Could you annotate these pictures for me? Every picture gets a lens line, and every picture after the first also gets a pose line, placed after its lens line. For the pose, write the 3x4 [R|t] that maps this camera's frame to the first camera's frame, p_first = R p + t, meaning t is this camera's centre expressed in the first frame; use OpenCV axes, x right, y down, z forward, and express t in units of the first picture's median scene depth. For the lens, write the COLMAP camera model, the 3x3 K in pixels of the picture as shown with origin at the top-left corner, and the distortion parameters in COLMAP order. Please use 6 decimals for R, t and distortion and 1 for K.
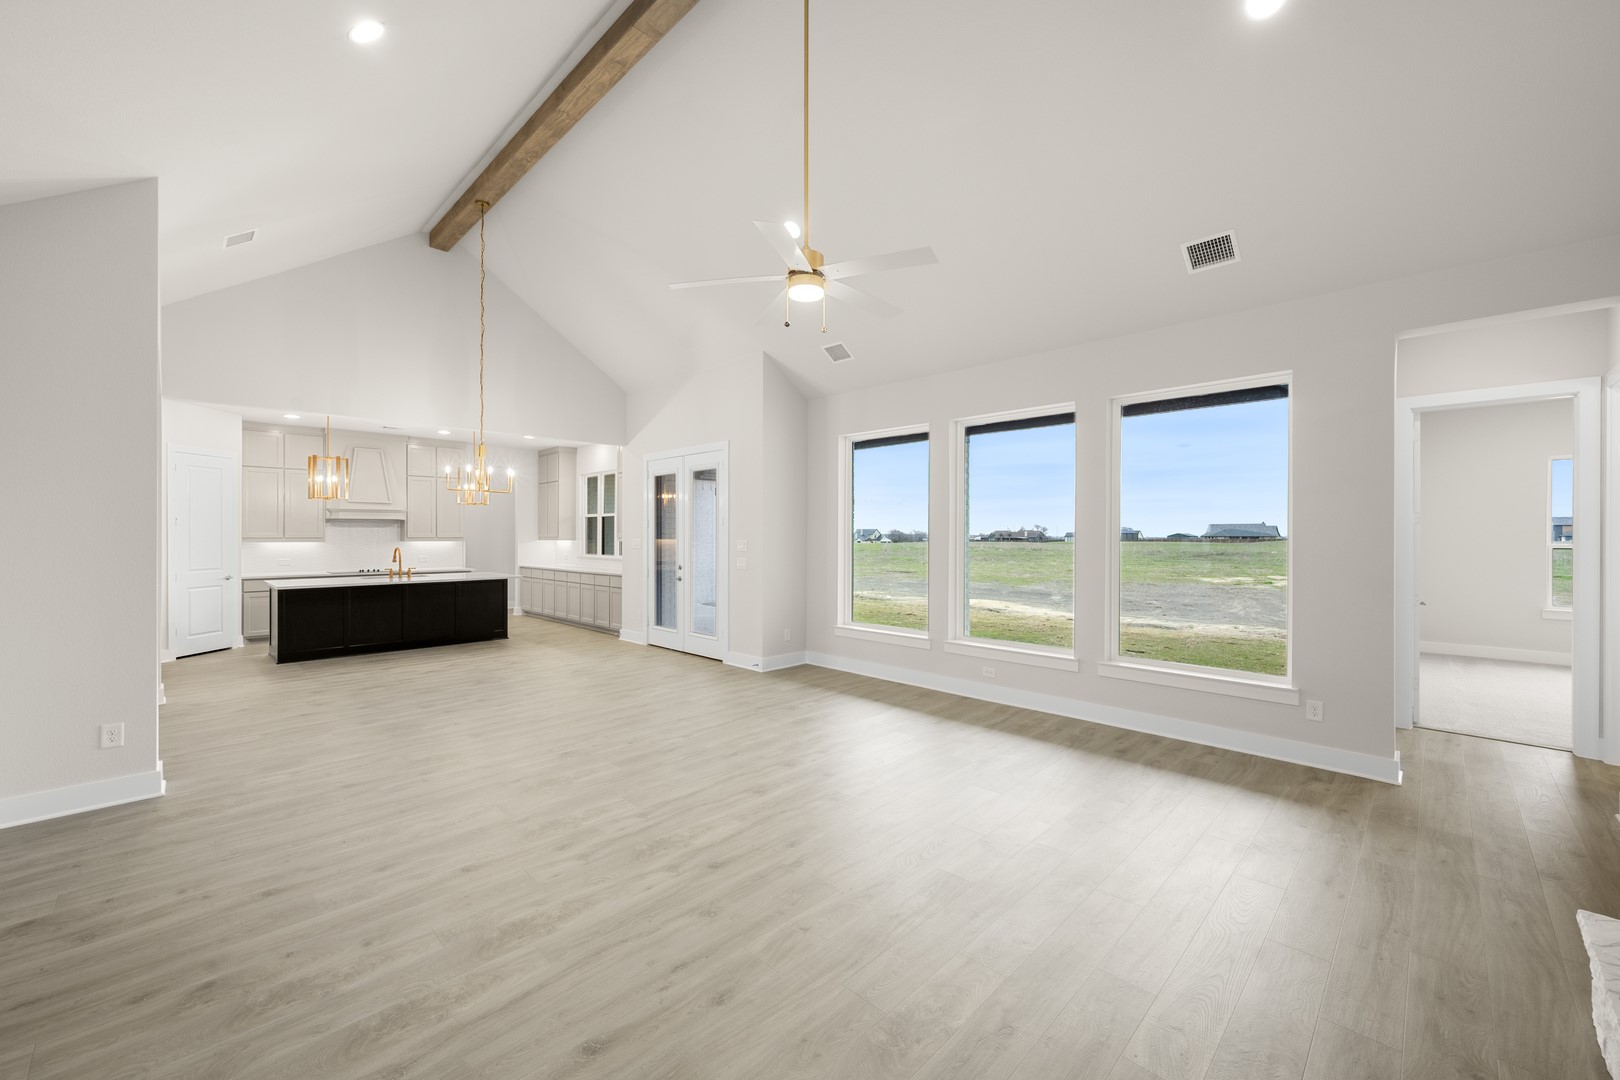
lens RADIAL K [[633.7, 0, 812.4], [0, 633.7, 538.2], [0, 0, 1]] dist [-0.000107, 0.000005]
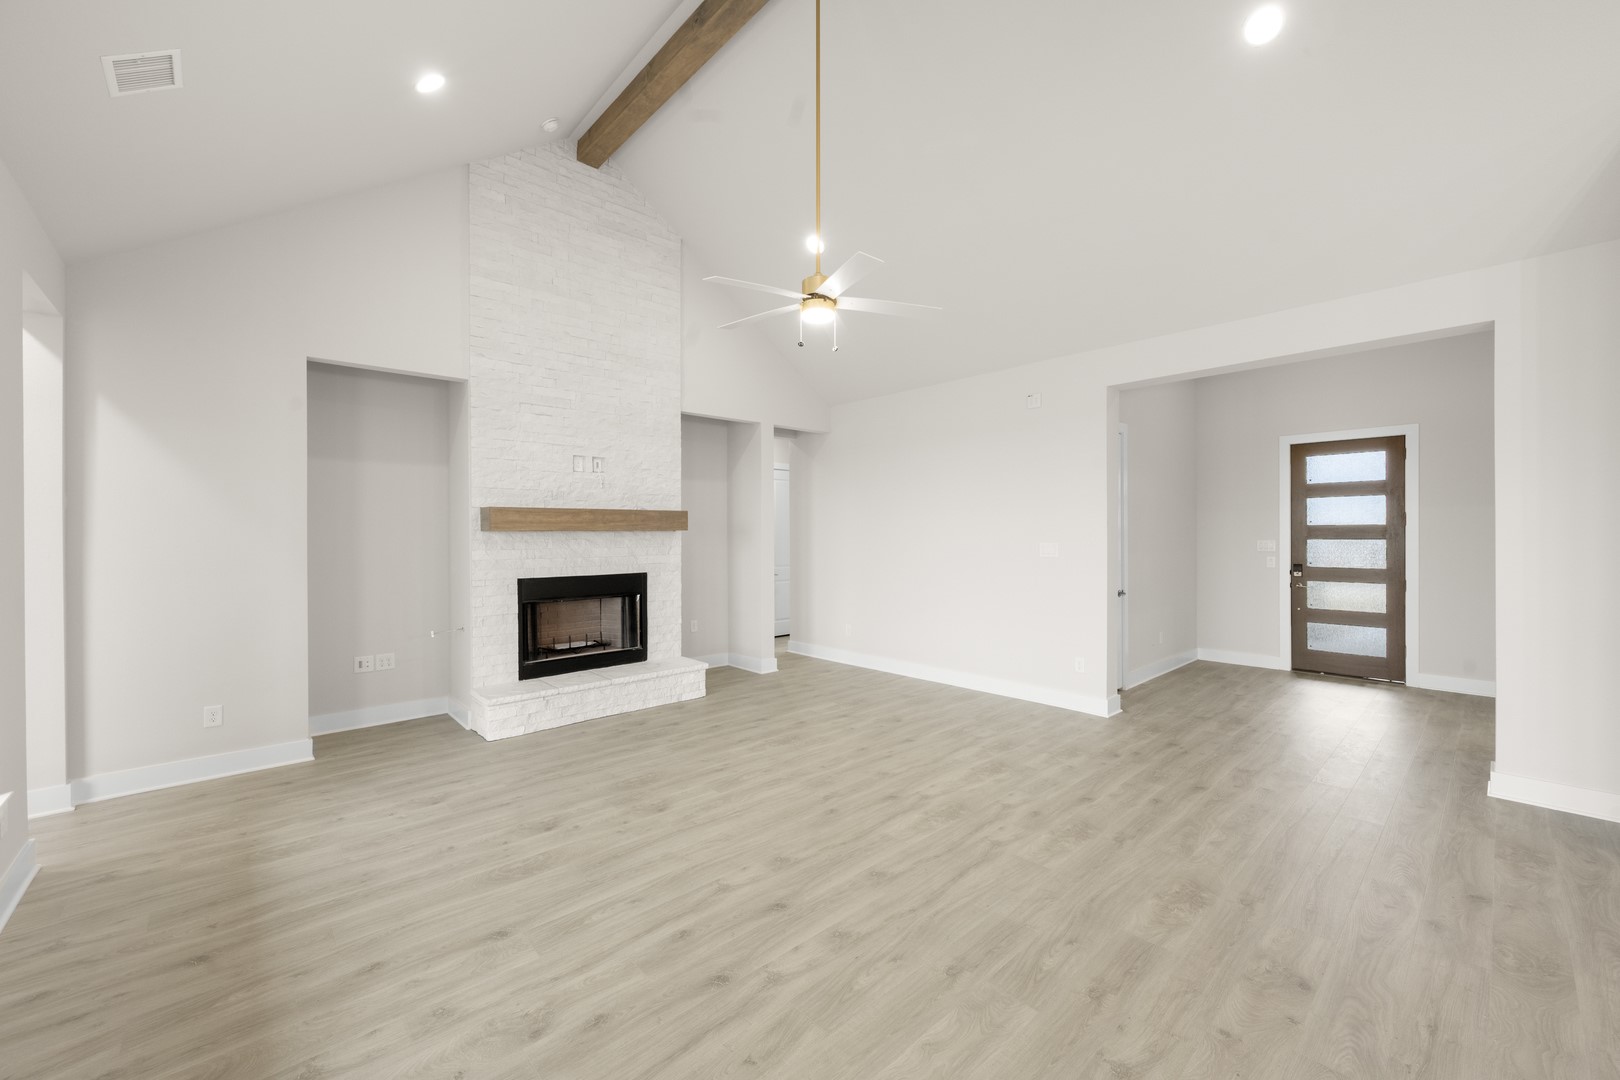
lens RADIAL K [[633.7, 0, 807.7], [0, 633.7, 534.9], [0, 0, 1]] dist [-0.000107, 0.000005]
pose [[-0.998515, 0.002899, 0.054394, -0.047534], [0.003211, 0.999979, 0.005642, -0.013767], [-0.054377, 0.005808, -0.998504, 1.958094]]
